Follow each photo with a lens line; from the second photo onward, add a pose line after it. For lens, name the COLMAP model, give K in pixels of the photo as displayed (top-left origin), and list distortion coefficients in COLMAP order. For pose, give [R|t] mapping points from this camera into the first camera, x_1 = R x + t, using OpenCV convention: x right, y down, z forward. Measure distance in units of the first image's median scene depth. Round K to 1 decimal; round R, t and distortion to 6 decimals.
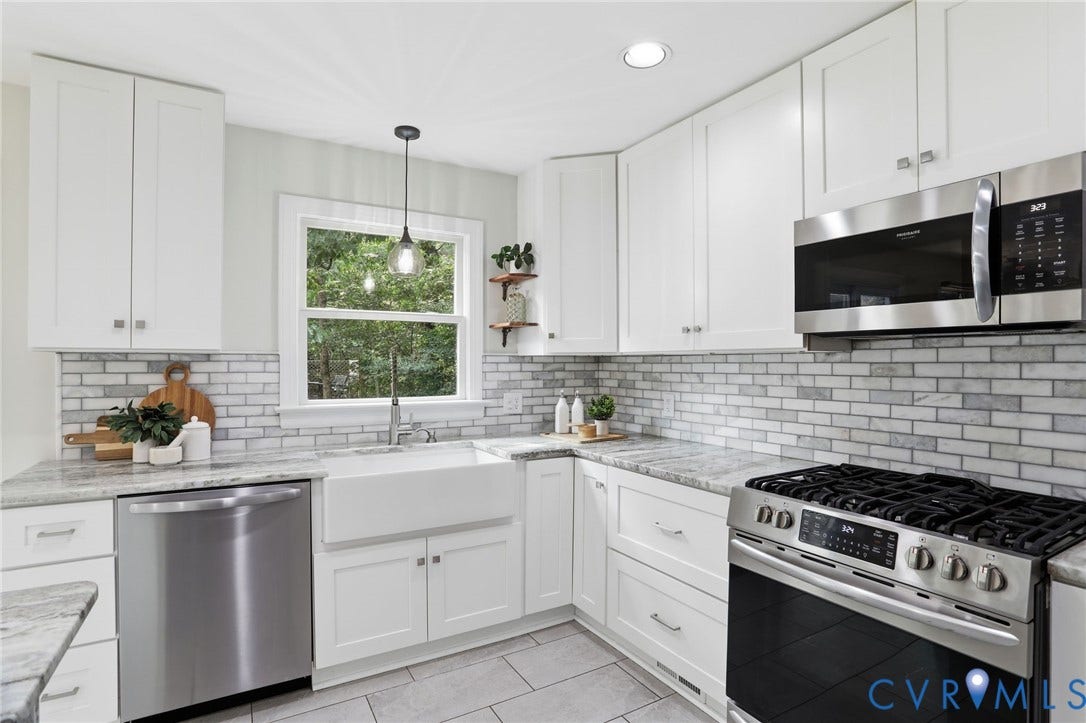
lens RADIAL K [[553.6, 0, 540.2], [0, 553.6, 362.9], [0, 0, 1]] dist [-0.000910, 0.002457]
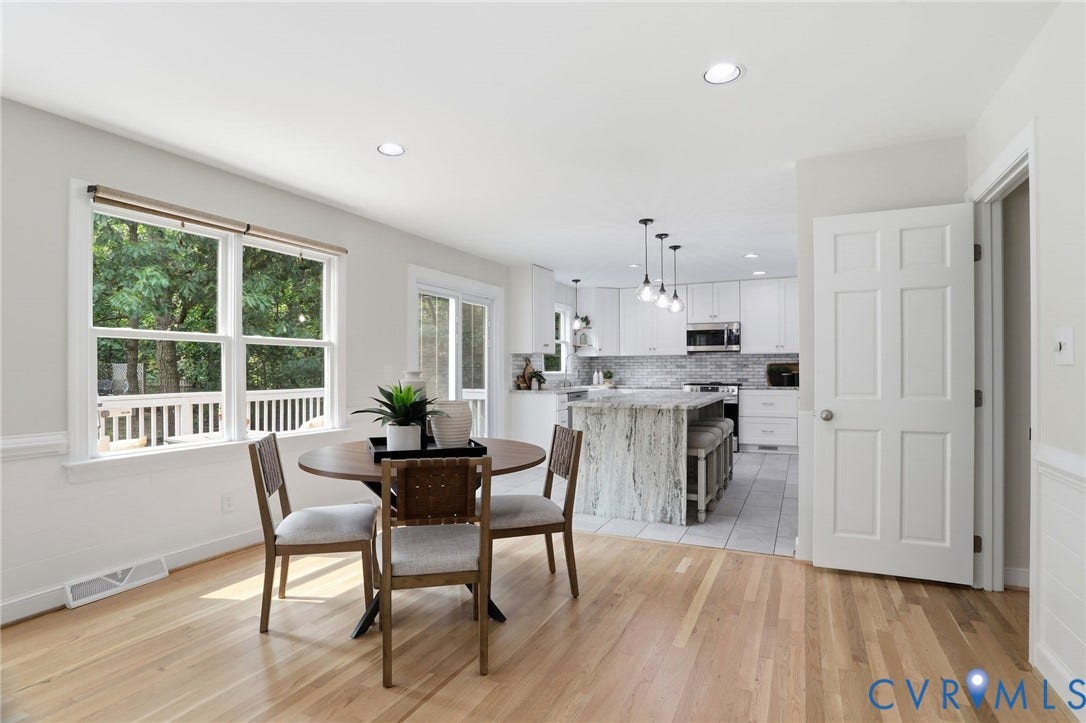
lens RADIAL K [[553.6, 0, 544.7], [0, 553.6, 364.0], [0, 0, 1]] dist [-0.000910, 0.002457]
pose [[0.811449, 0.000540, 0.584423, -2.175195], [0.002253, 0.999989, -0.004053, 0.044583], [-0.584419, 0.004605, 0.811439, -1.344012]]
